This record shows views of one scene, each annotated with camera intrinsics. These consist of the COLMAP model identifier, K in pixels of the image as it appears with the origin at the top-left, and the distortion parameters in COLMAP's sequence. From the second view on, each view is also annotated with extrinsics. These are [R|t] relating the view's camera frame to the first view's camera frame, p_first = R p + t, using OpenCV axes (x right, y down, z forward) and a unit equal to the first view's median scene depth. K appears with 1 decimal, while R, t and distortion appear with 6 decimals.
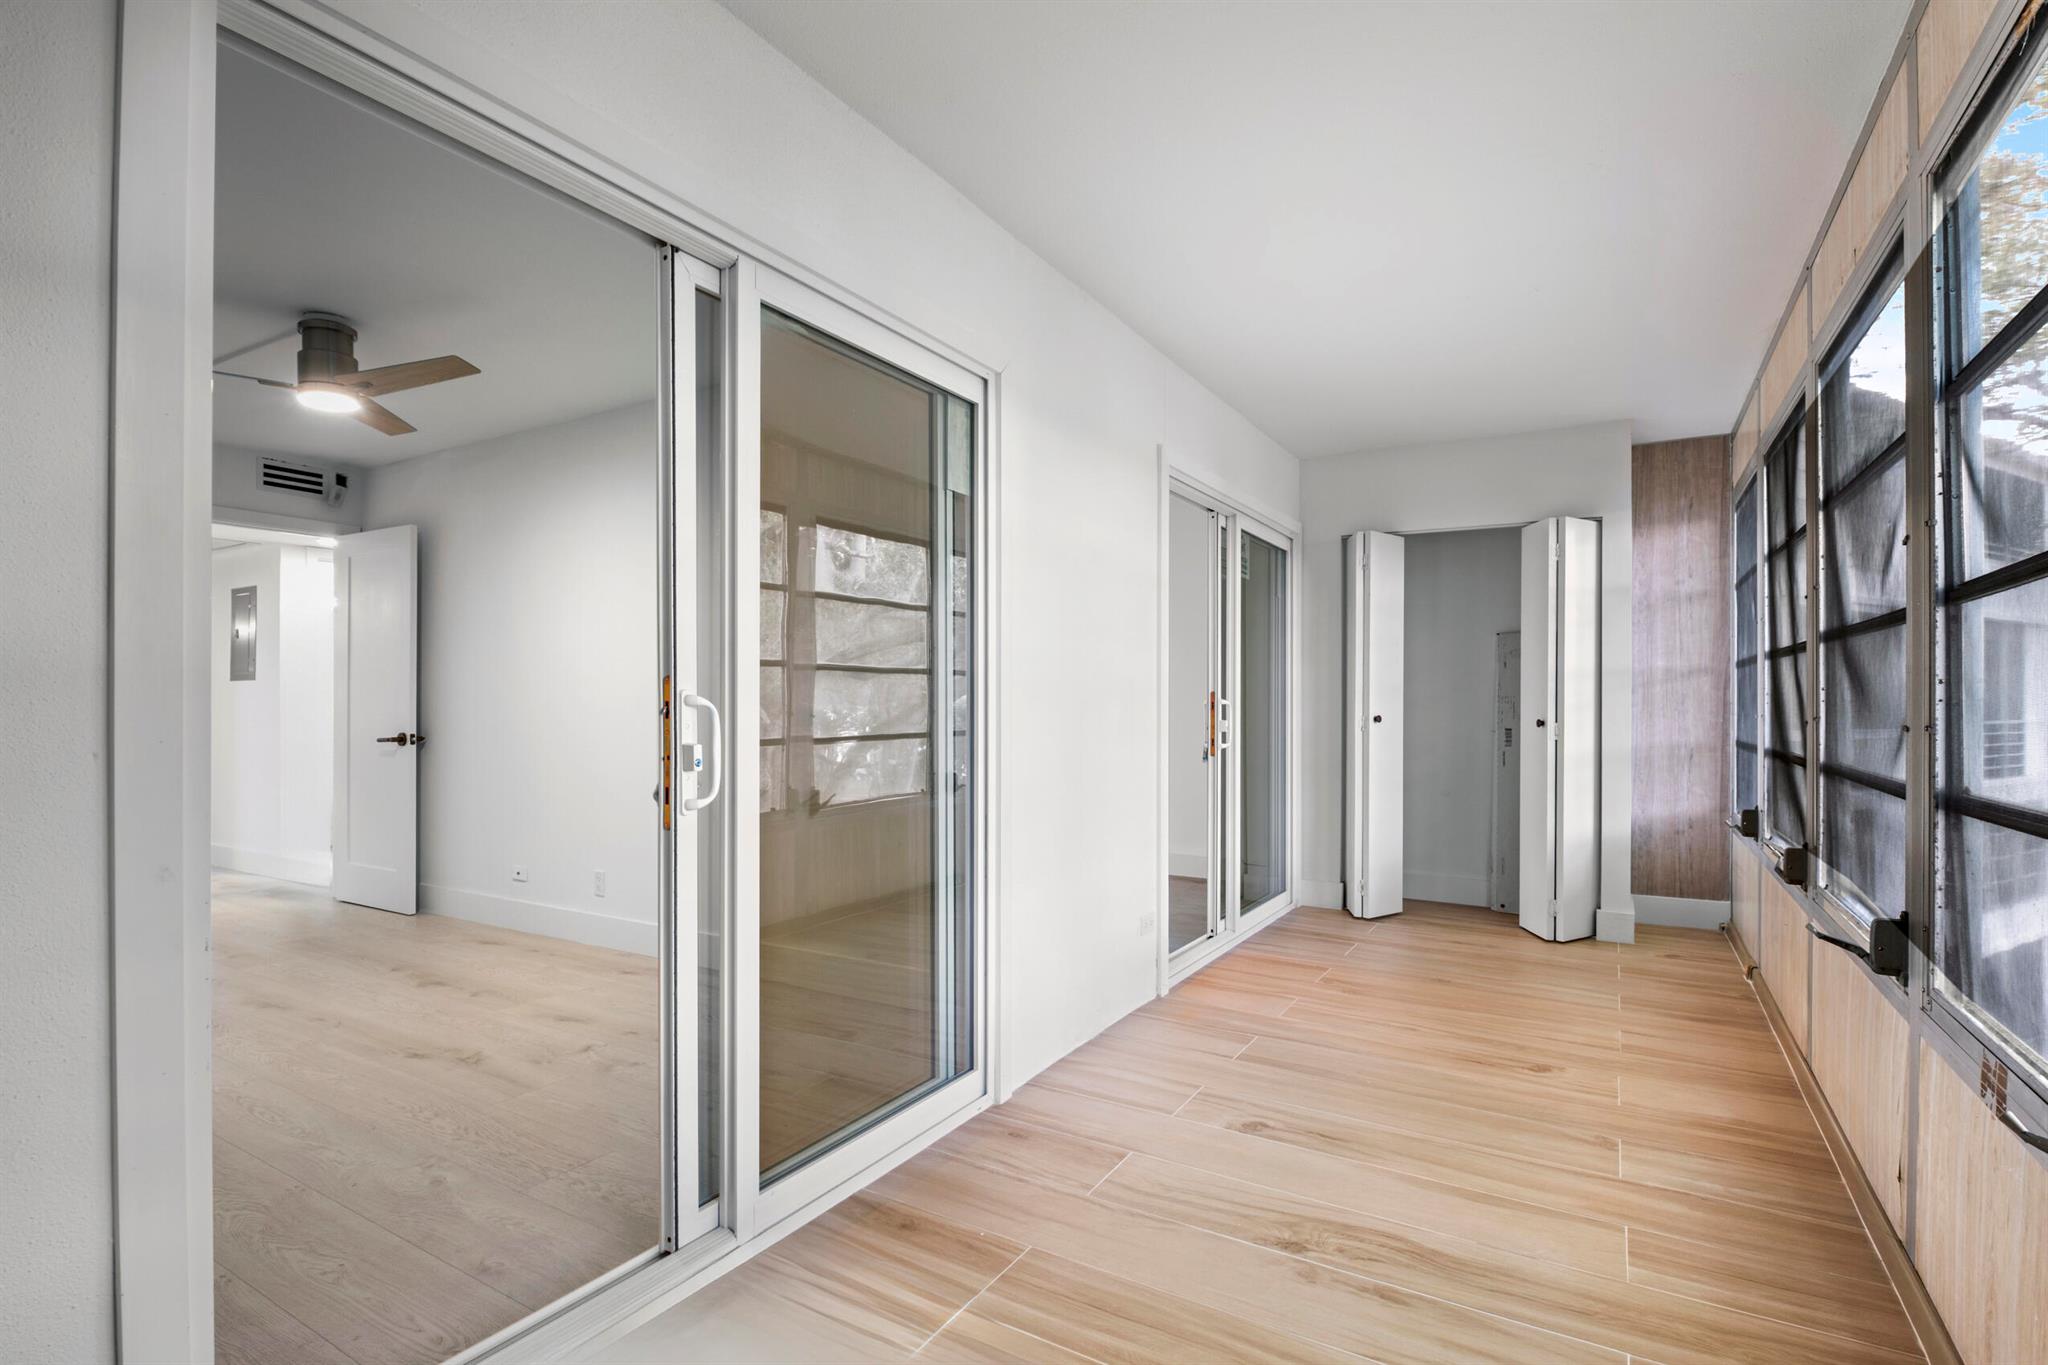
lens RADIAL K [[978.3, 0, 1024.9], [0, 978.3, 689.1], [0, 0, 1]] dist [-0.001186, -0.004077]
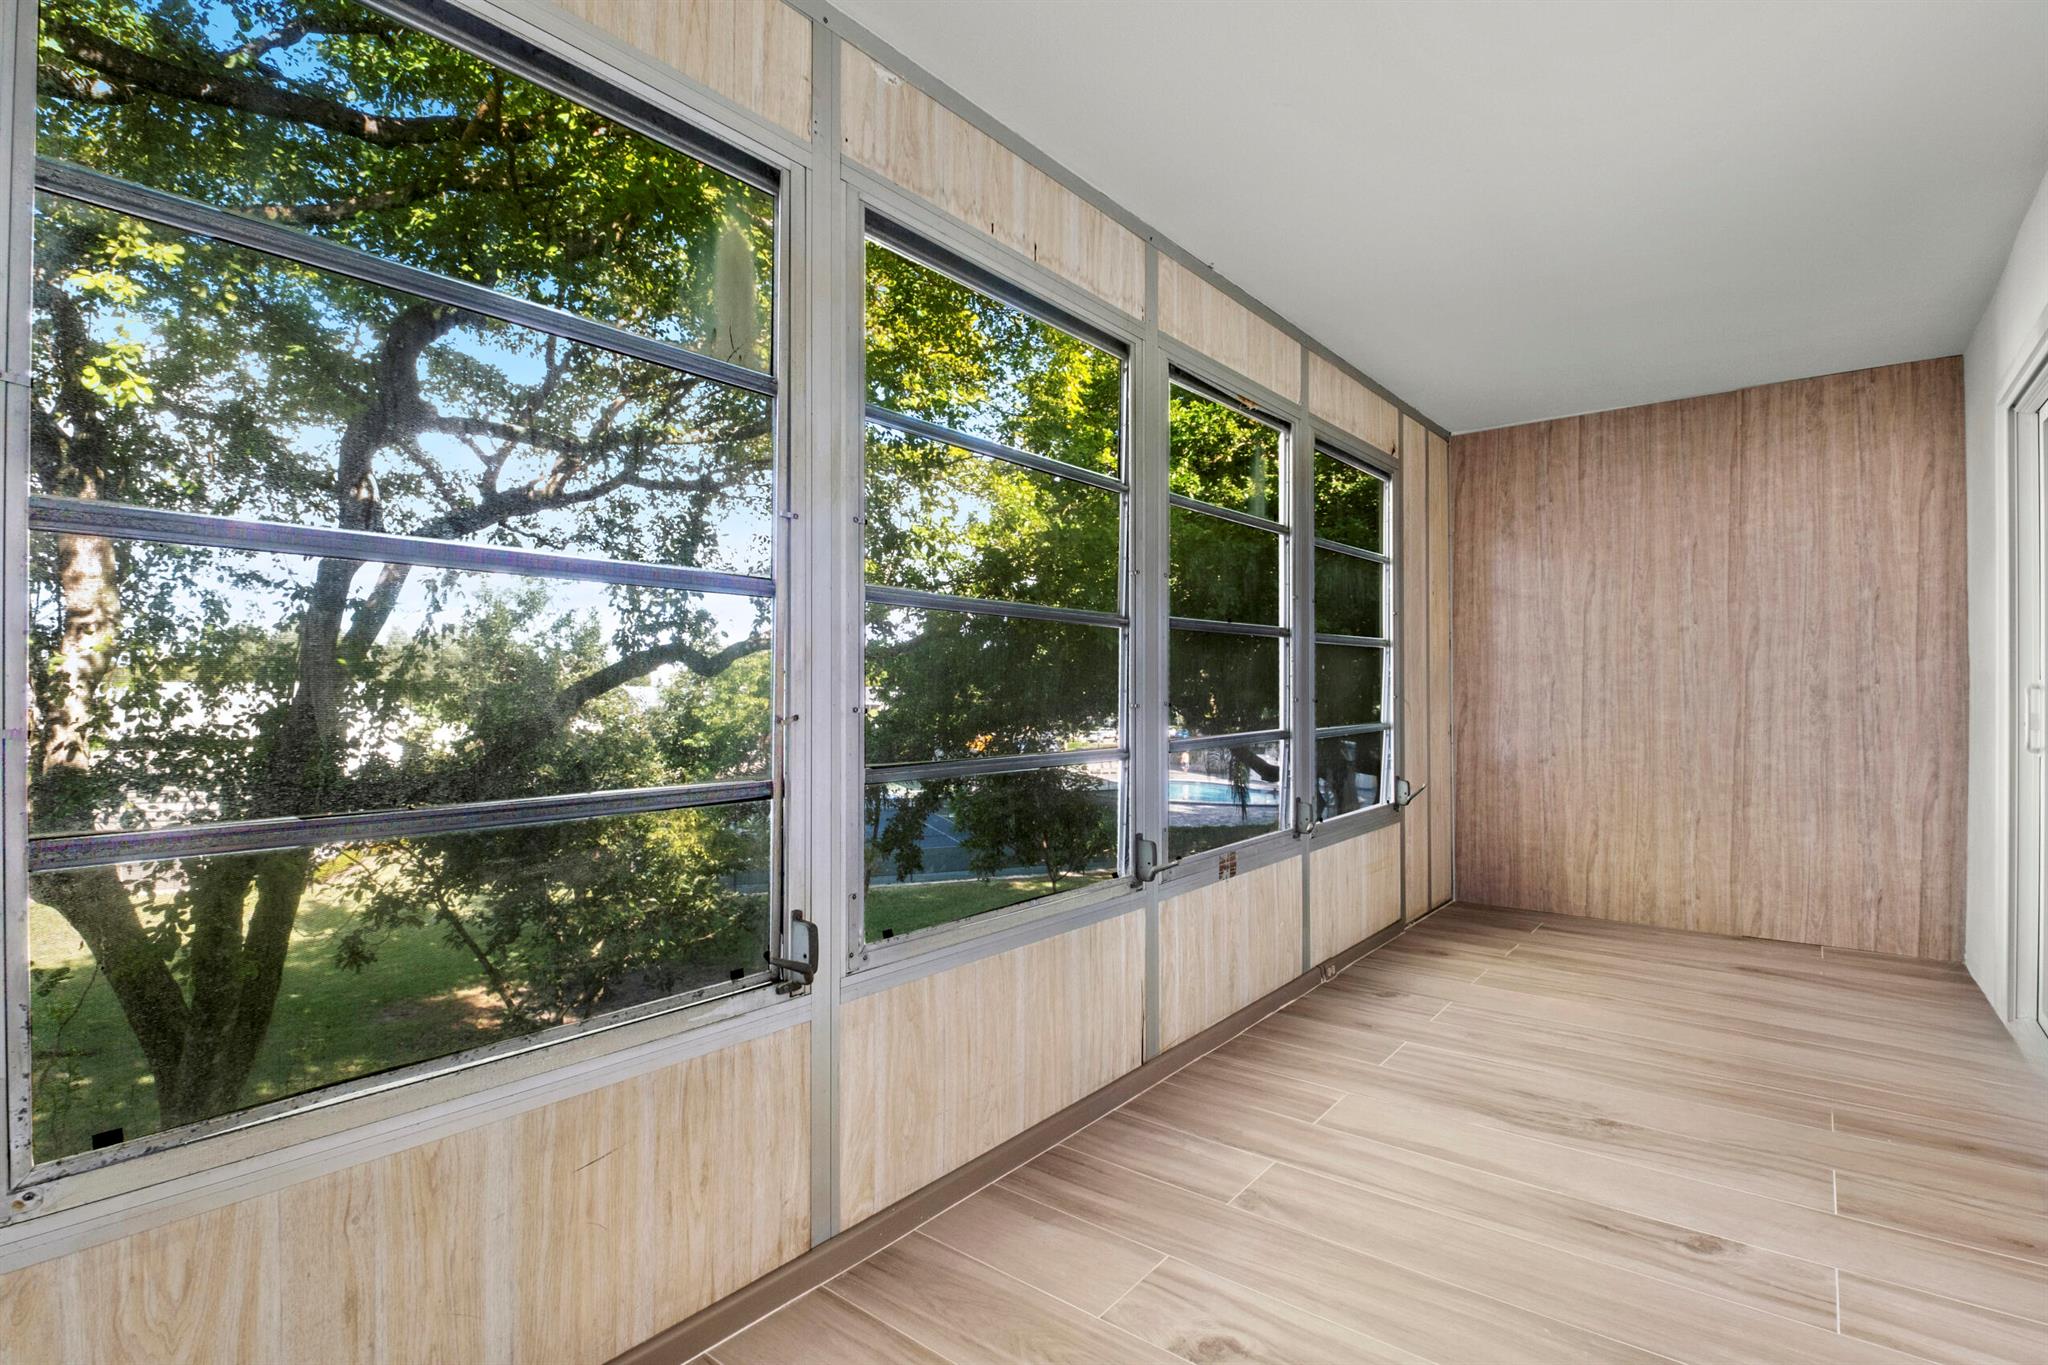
lens RADIAL K [[978.3, 0, 1025.3], [0, 978.3, 683.6], [0, 0, 1]] dist [-0.001186, -0.004077]
pose [[-0.990062, -0.011062, 0.140198, 0.789466], [-0.012216, 0.999898, -0.007373, 0.025260], [-0.140103, -0.009012, -0.990096, 2.199098]]
